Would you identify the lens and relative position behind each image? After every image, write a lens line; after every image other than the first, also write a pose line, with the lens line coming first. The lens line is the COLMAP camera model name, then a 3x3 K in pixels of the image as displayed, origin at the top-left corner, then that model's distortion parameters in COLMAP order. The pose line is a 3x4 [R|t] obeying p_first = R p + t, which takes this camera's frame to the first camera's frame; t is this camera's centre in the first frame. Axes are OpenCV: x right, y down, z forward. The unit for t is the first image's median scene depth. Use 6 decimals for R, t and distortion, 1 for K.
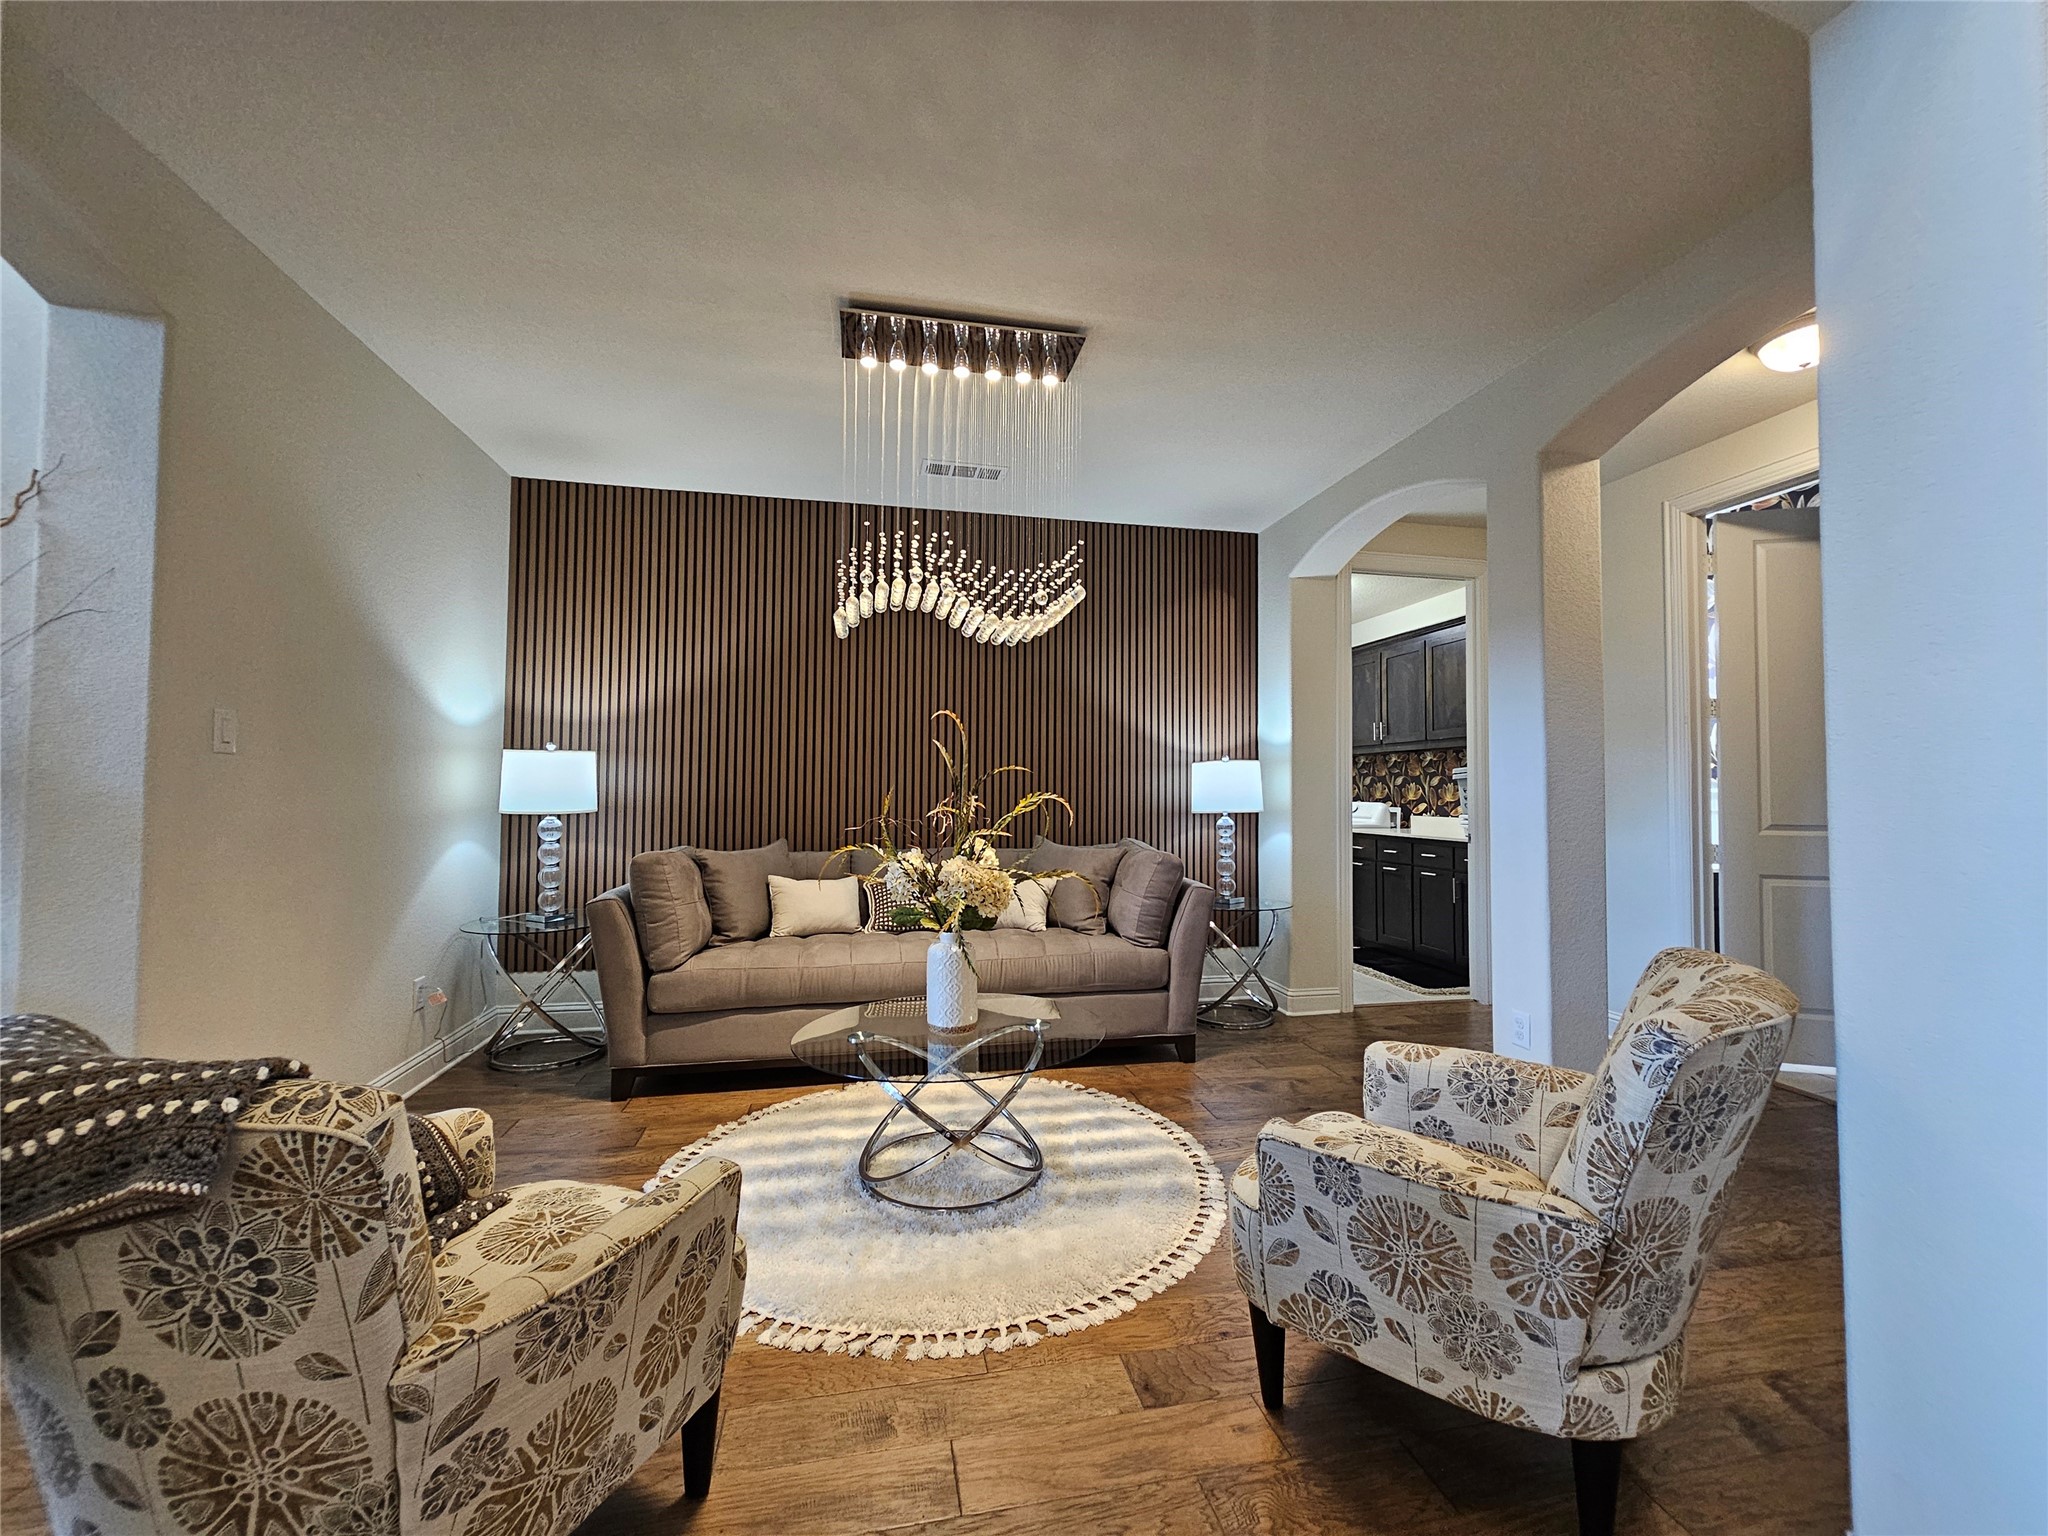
lens RADIAL K [[840.7, 0, 1040.4], [0, 840.7, 763.8], [0, 0, 1]] dist [-0.000233, 0.000274]
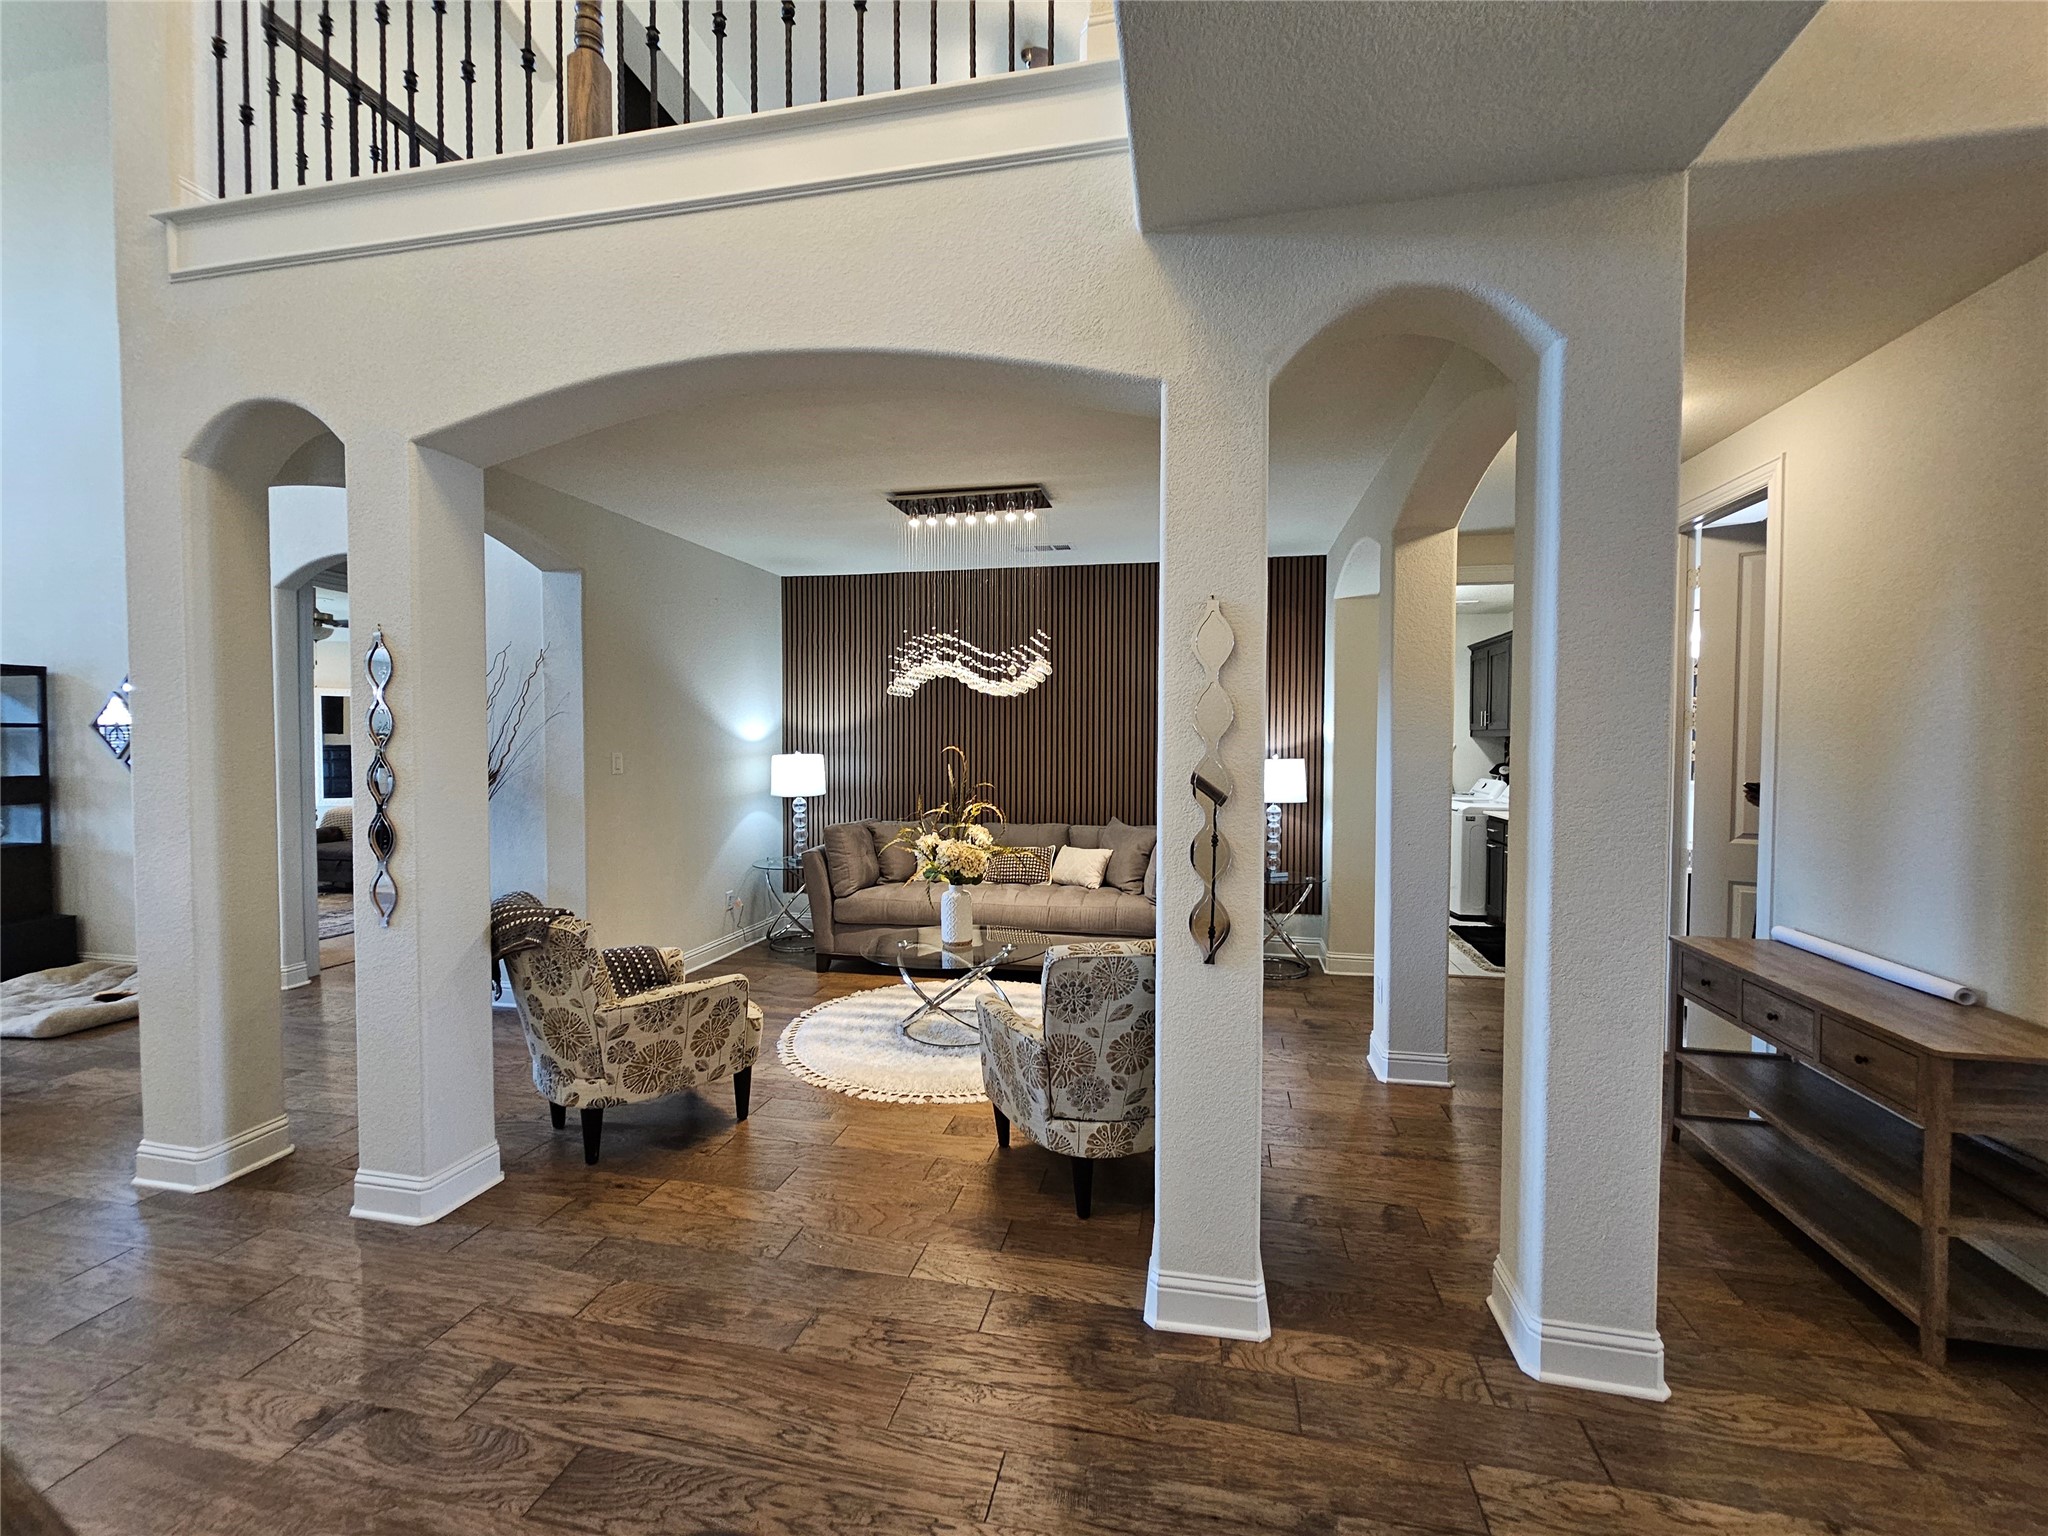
lens RADIAL K [[840.7, 0, 1040.4], [0, 840.7, 763.8], [0, 0, 1]] dist [-0.000233, 0.000274]
pose [[0.915941, 0.006772, -0.401256, 0.615007], [0.016811, 0.998333, 0.055223, -0.105004], [0.400961, -0.057326, 0.914300, -0.353086]]
